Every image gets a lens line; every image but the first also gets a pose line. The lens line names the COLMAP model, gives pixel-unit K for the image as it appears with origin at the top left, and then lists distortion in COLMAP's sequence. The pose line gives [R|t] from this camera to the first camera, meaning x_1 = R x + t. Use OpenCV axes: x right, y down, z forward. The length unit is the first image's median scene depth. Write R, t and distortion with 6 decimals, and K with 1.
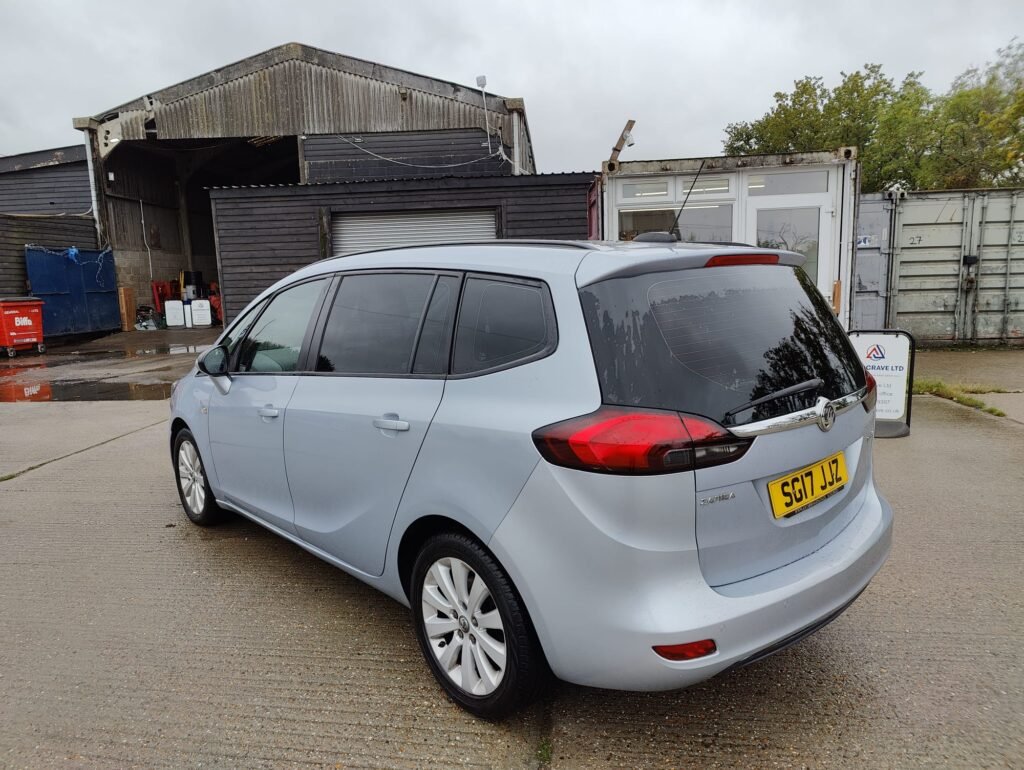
lens RADIAL K [[709.9, 0, 502.2], [0, 709.9, 386.0], [0, 0, 1]] dist [0.049353, -0.050001]
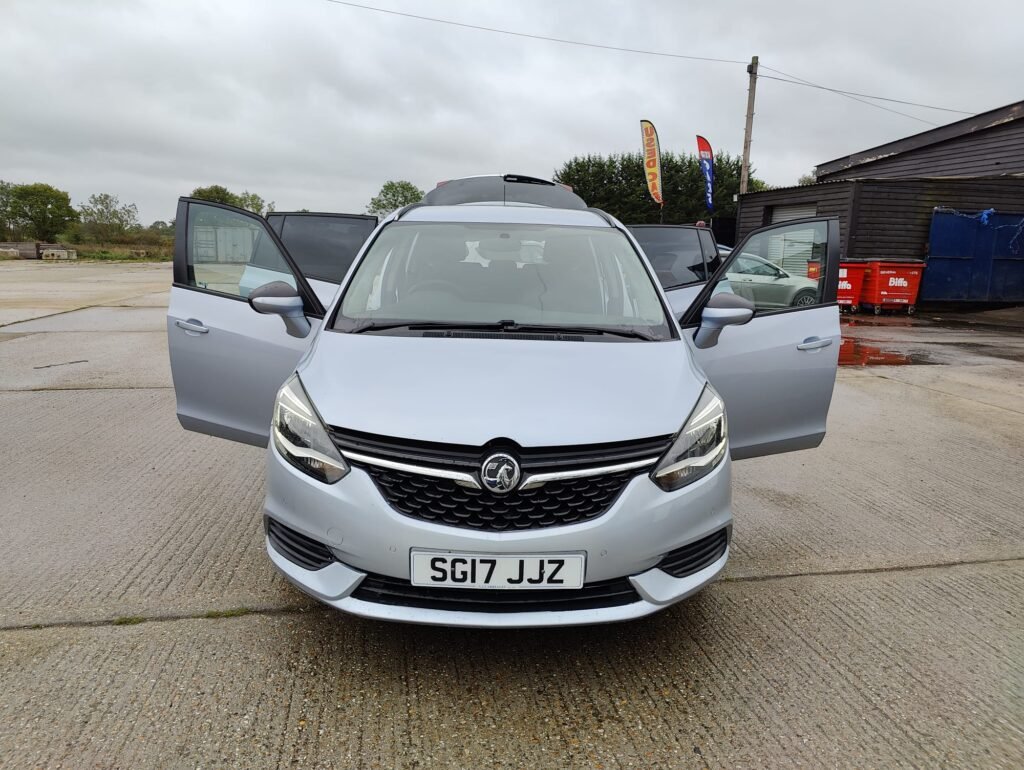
lens RADIAL K [[709.9, 0, 509.7], [0, 709.9, 383.0], [0, 0, 1]] dist [0.049353, -0.050001]
pose [[0.284508, 0.213858, -0.934516, 0.170755], [-0.178125, 0.969619, 0.167662, -0.022354], [0.941980, 0.118760, 0.313958, 0.163299]]
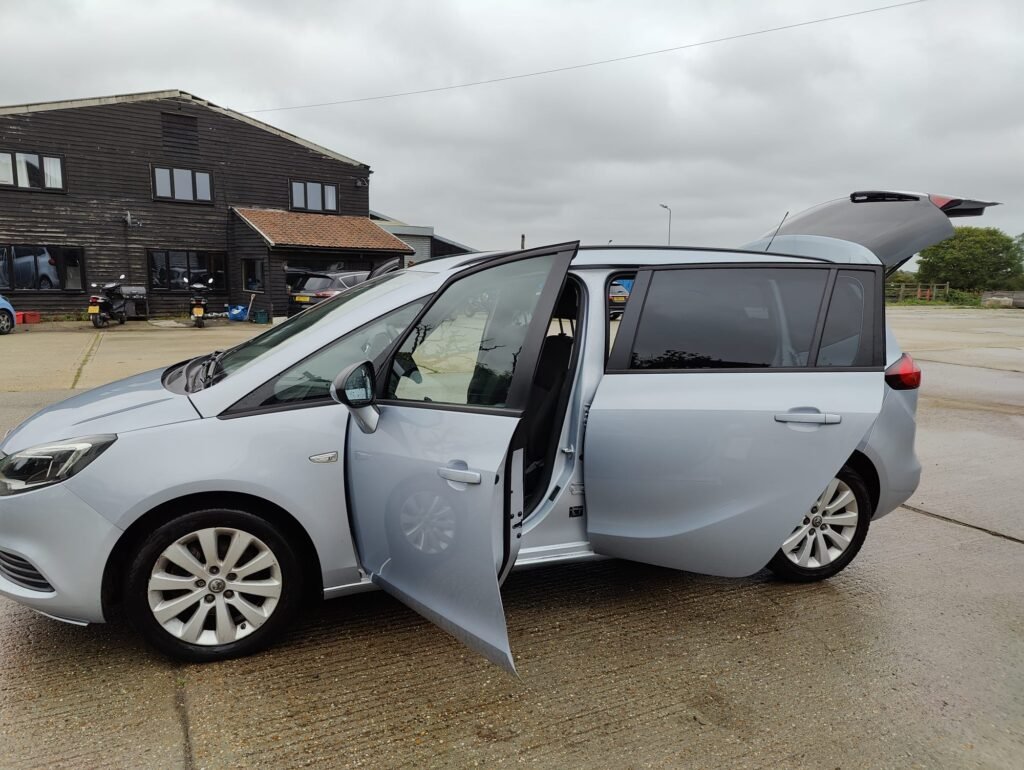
lens RADIAL K [[709.9, 0, 504.9], [0, 709.9, 395.8], [0, 0, 1]] dist [0.049353, -0.050001]
pose [[-0.840722, 0.104393, -0.531309, 0.040529], [-0.078809, 0.947198, 0.310813, -0.067684], [0.535702, 0.303179, -0.788103, 0.428752]]
